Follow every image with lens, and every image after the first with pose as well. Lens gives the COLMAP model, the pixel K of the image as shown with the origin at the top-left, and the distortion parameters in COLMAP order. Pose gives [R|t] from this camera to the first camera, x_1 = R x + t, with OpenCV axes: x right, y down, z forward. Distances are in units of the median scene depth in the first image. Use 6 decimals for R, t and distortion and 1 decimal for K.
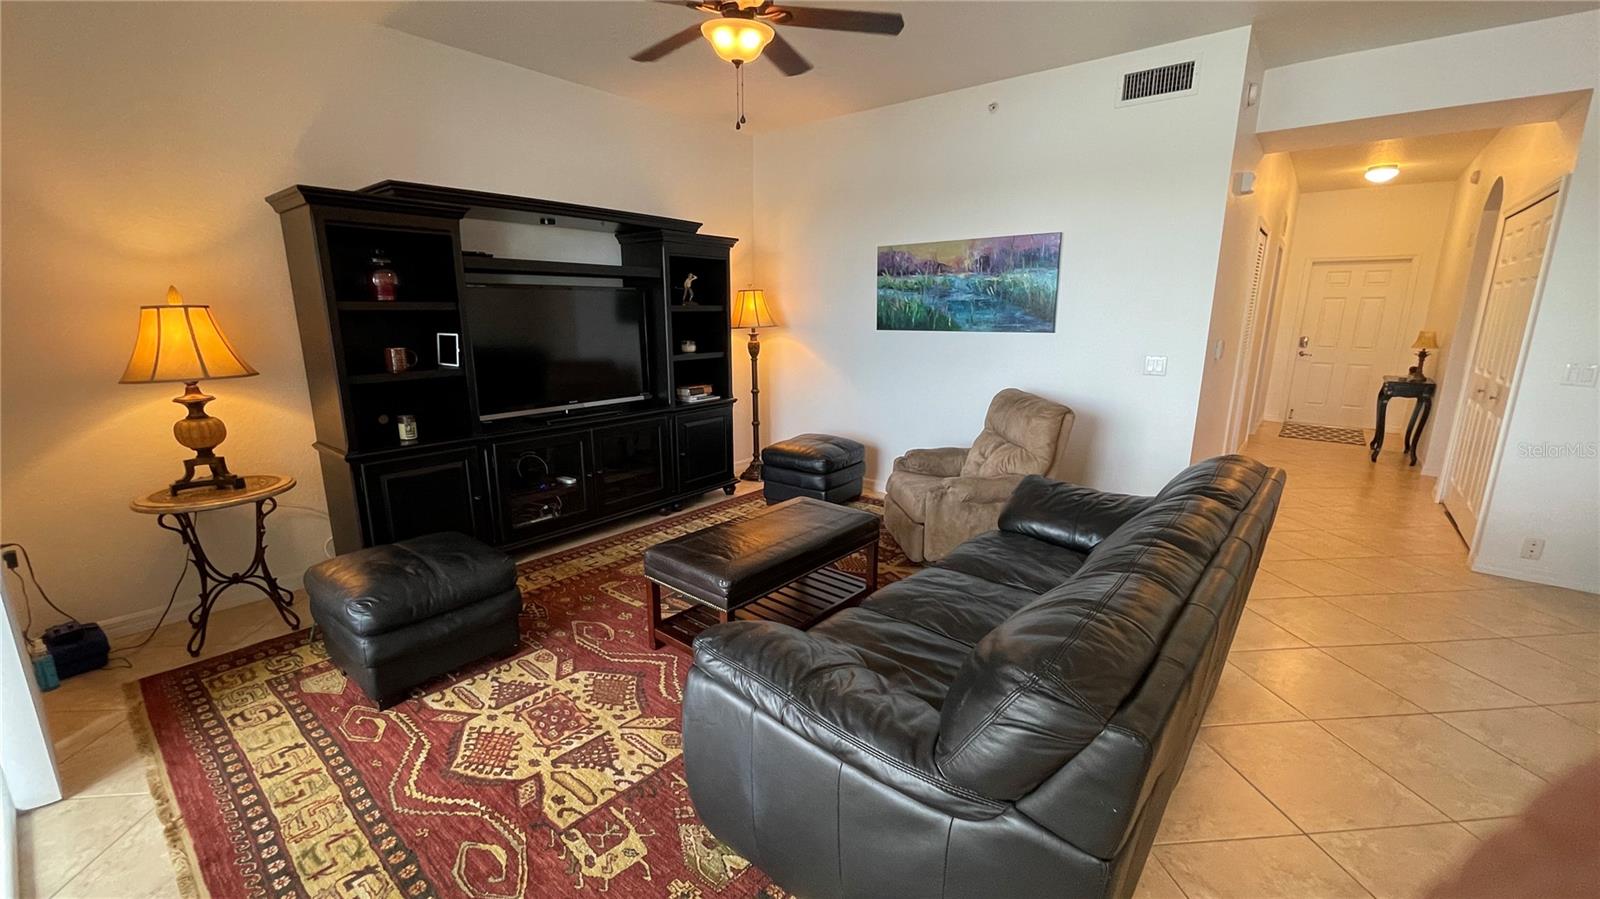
lens RADIAL K [[644.1, 0, 795.6], [0, 644.1, 450.8], [0, 0, 1]] dist [-0.000319, -0.000430]
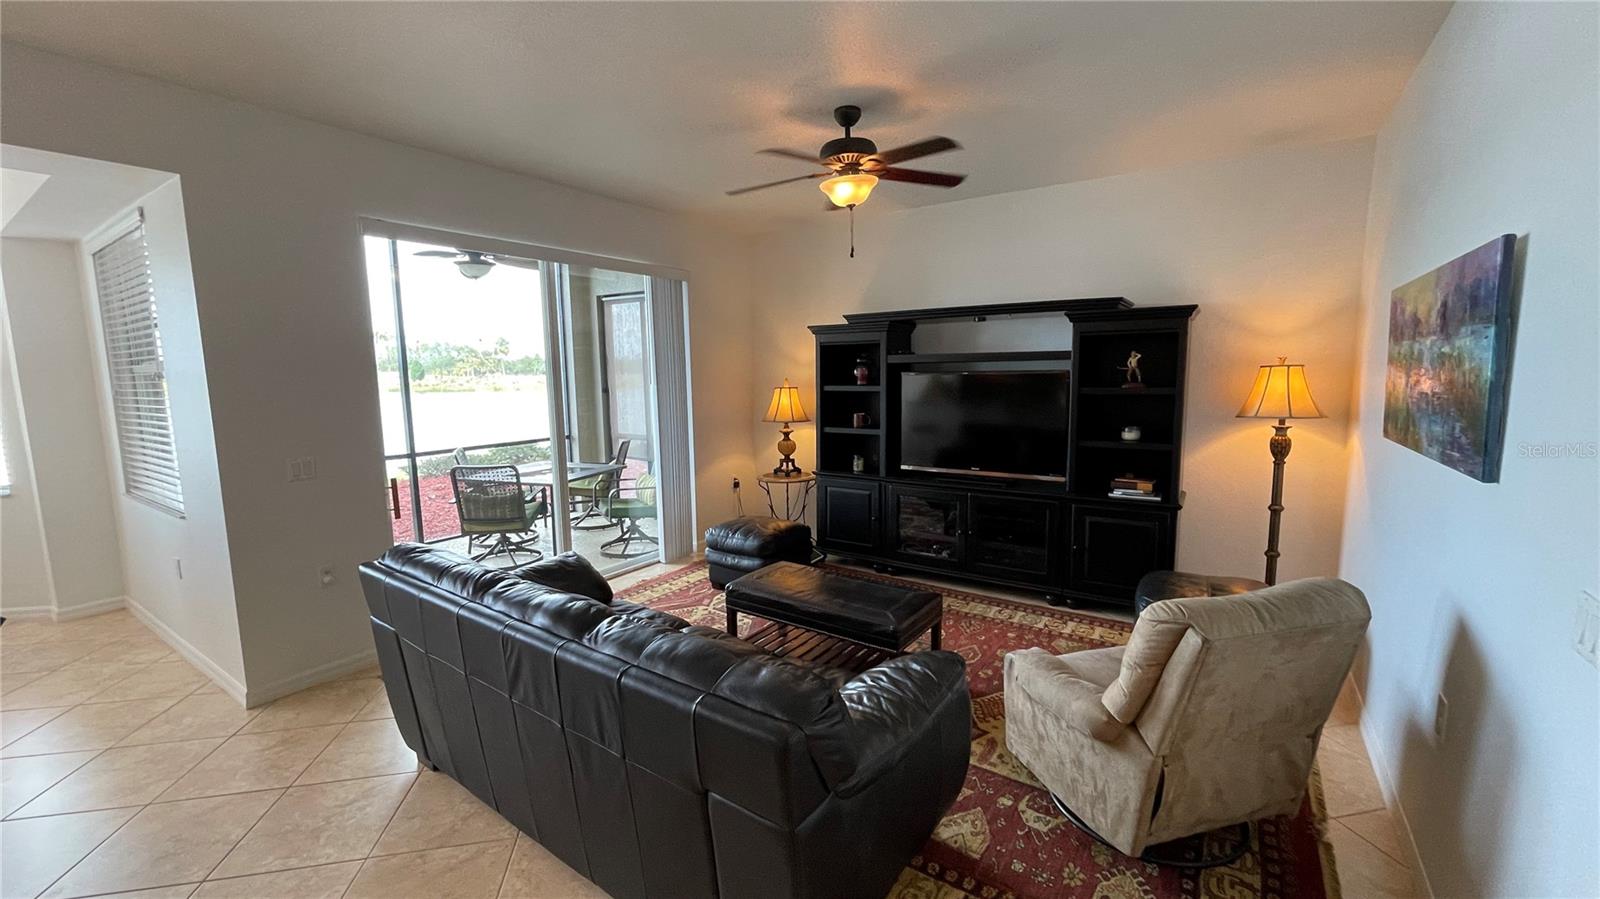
lens RADIAL K [[644.1, 0, 795.6], [0, 644.1, 450.8], [0, 0, 1]] dist [-0.000319, -0.000430]
pose [[0.083955, 0.122160, -0.988953, 0.839324], [-0.201344, 0.974066, 0.103228, -0.176165], [0.975916, 0.190454, 0.106374, 0.602349]]
